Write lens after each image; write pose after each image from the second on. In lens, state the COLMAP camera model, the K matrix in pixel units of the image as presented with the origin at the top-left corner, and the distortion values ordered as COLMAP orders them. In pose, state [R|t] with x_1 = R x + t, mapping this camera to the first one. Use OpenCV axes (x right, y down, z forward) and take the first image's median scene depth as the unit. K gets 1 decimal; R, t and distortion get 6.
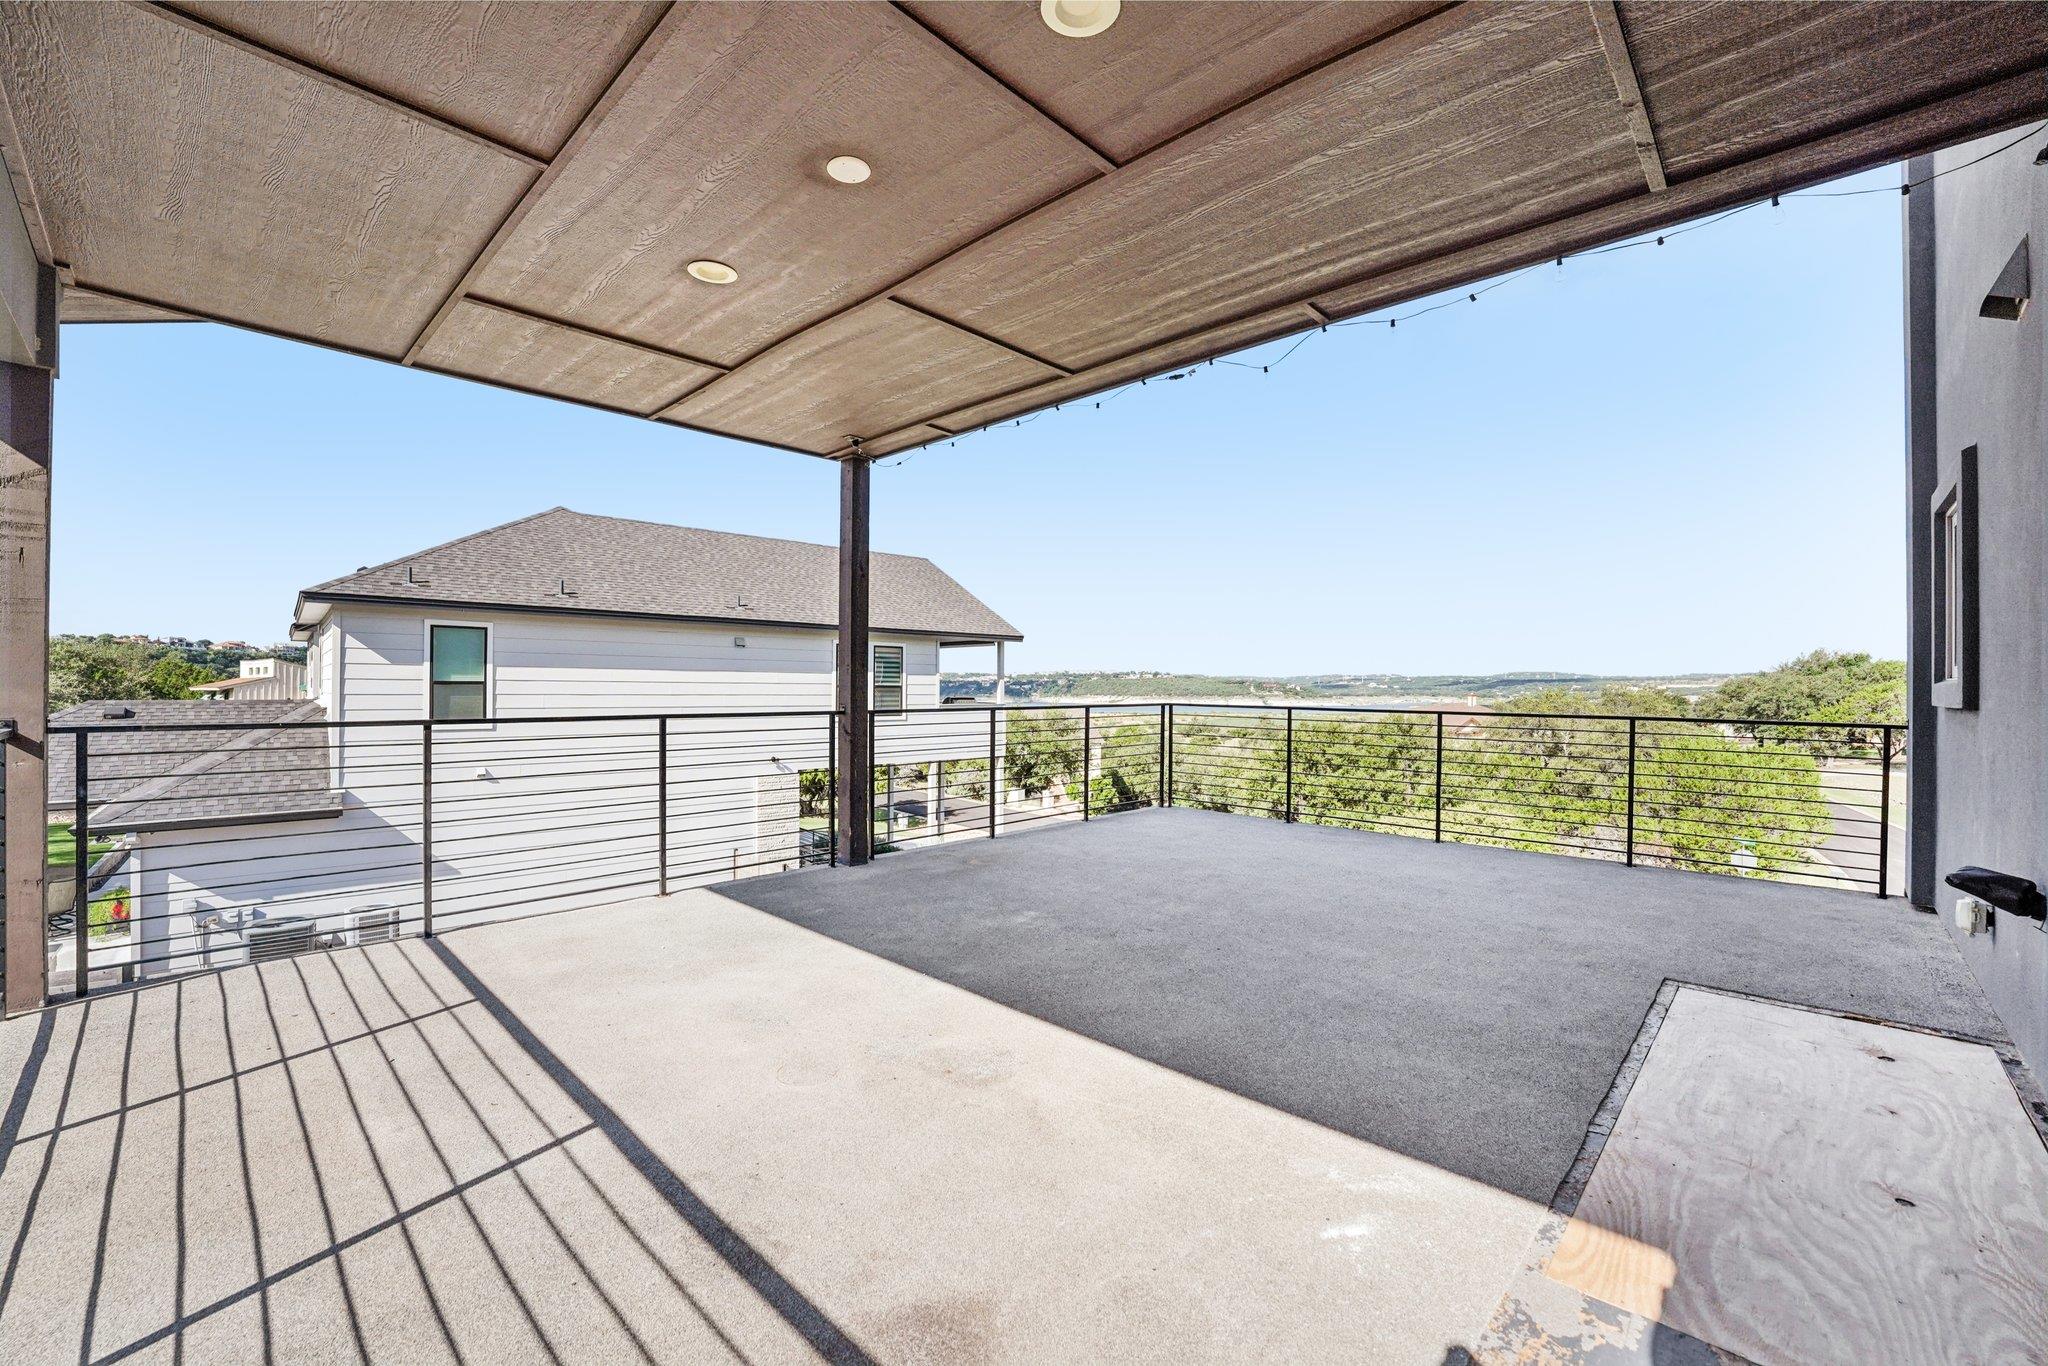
lens RADIAL K [[833.6, 0, 1024.0], [0, 833.6, 683.0], [0, 0, 1]] dist [-0.022066, -0.000400]
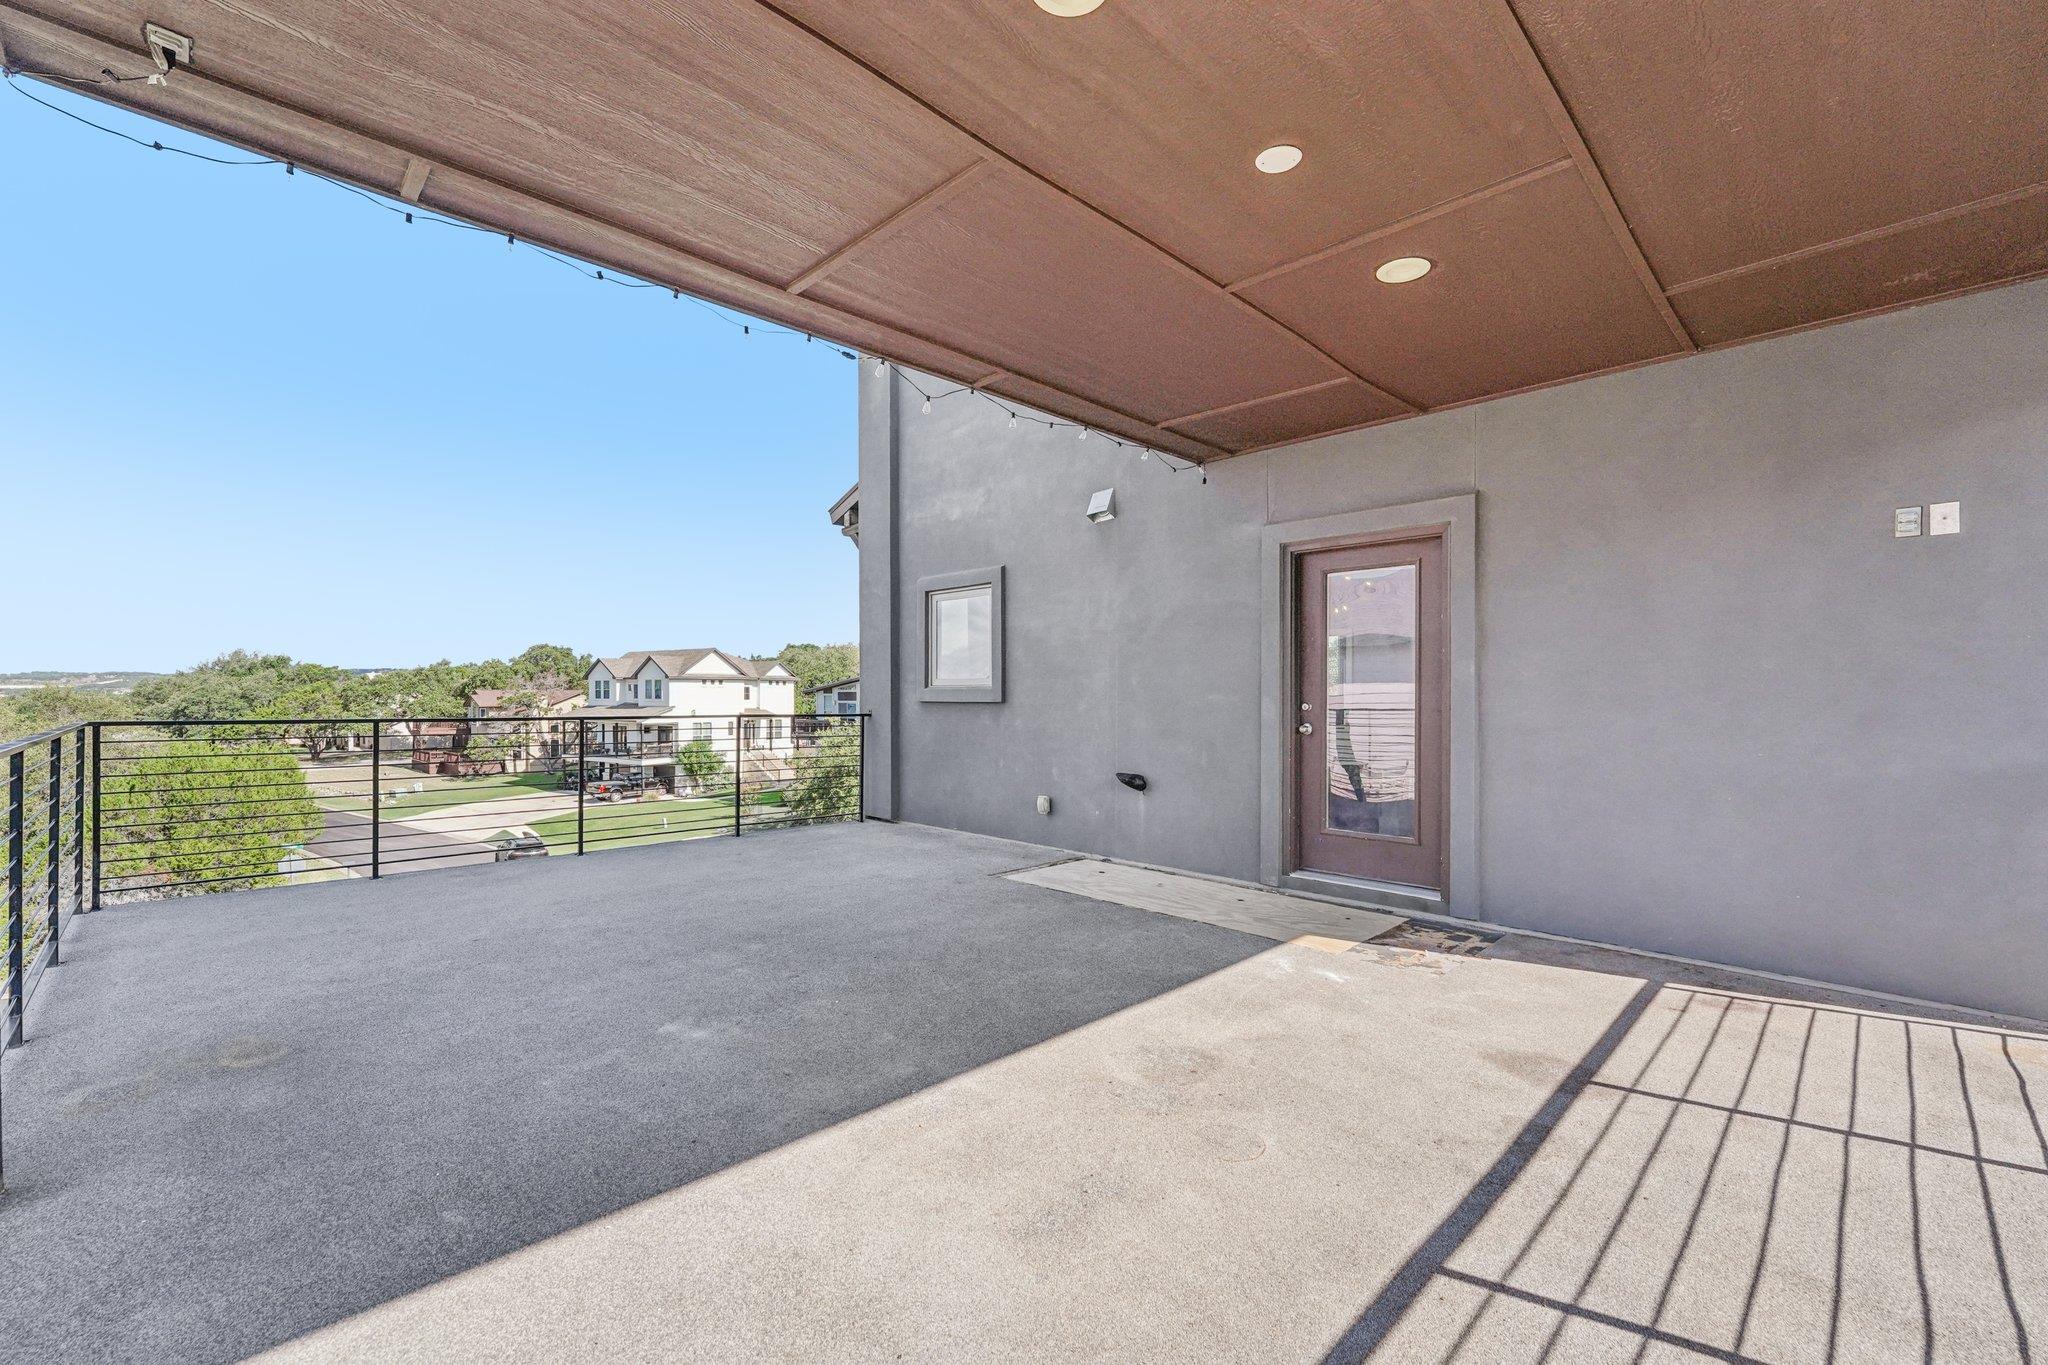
lens RADIAL K [[855.5, 0, 1014.3], [0, 855.5, 678.9], [0, 0, 1]] dist [-0.015760, 0.000367]
pose [[0.041411, 0.009165, 0.999100, -0.780196], [-0.003403, 0.999953, -0.009031, -0.001291], [-0.999136, -0.003026, 0.041440, 0.804031]]
